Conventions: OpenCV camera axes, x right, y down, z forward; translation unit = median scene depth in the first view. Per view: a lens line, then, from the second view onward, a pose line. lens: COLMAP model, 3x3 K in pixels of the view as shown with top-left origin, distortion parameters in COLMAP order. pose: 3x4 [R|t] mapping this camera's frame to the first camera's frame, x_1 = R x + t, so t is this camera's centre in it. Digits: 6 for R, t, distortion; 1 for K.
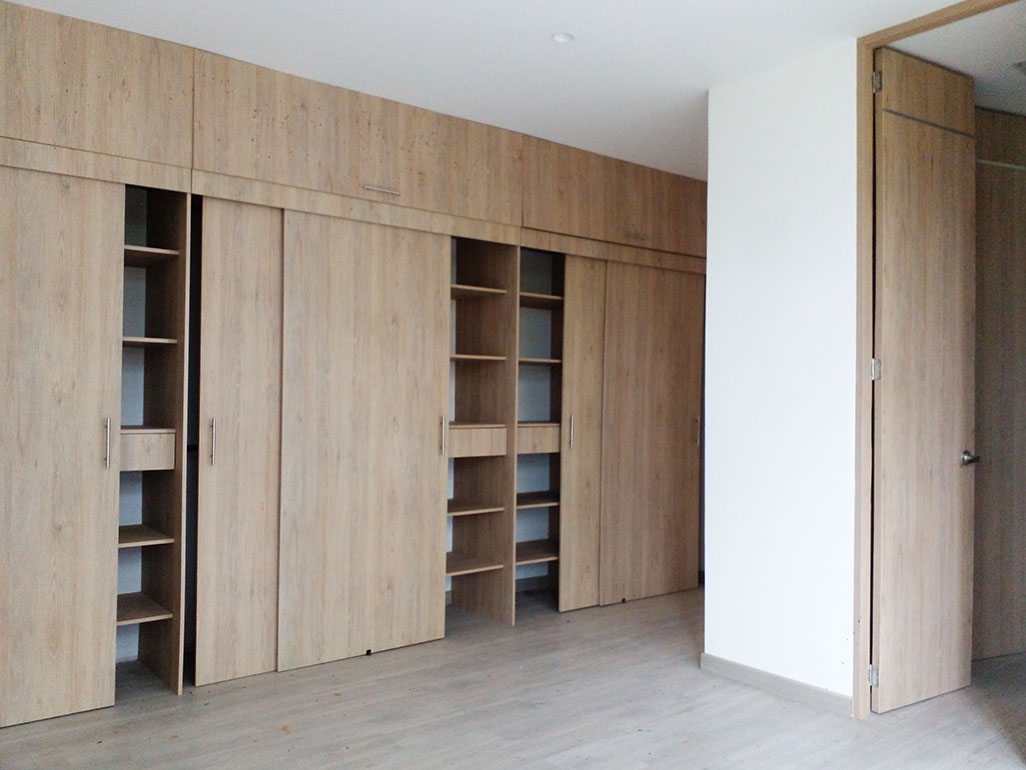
lens RADIAL K [[831.0, 0, 532.7], [0, 831.0, 390.7], [0, 0, 1]] dist [0.075423, -0.125489]
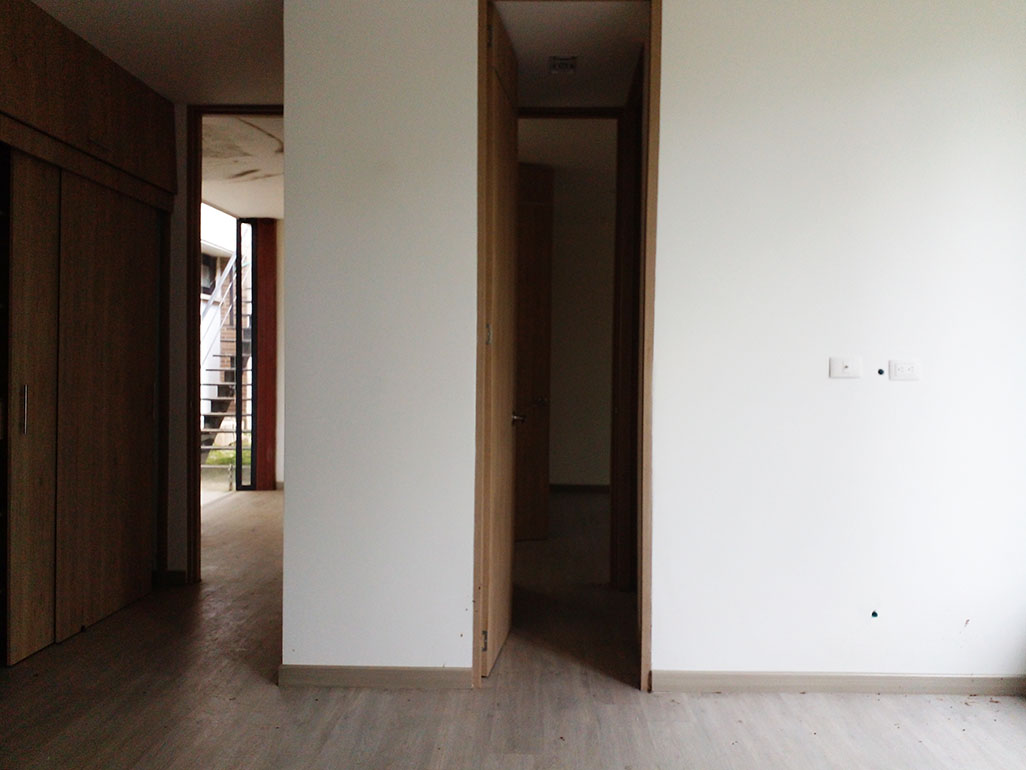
lens RADIAL K [[831.0, 0, 532.7], [0, 831.0, 390.7], [0, 0, 1]] dist [0.075423, -0.125489]
pose [[0.657473, -0.014479, 0.753339, -0.256695], [-0.011572, 0.999503, 0.029309, 0.013021], [-0.753389, -0.027987, 0.656979, 0.272747]]
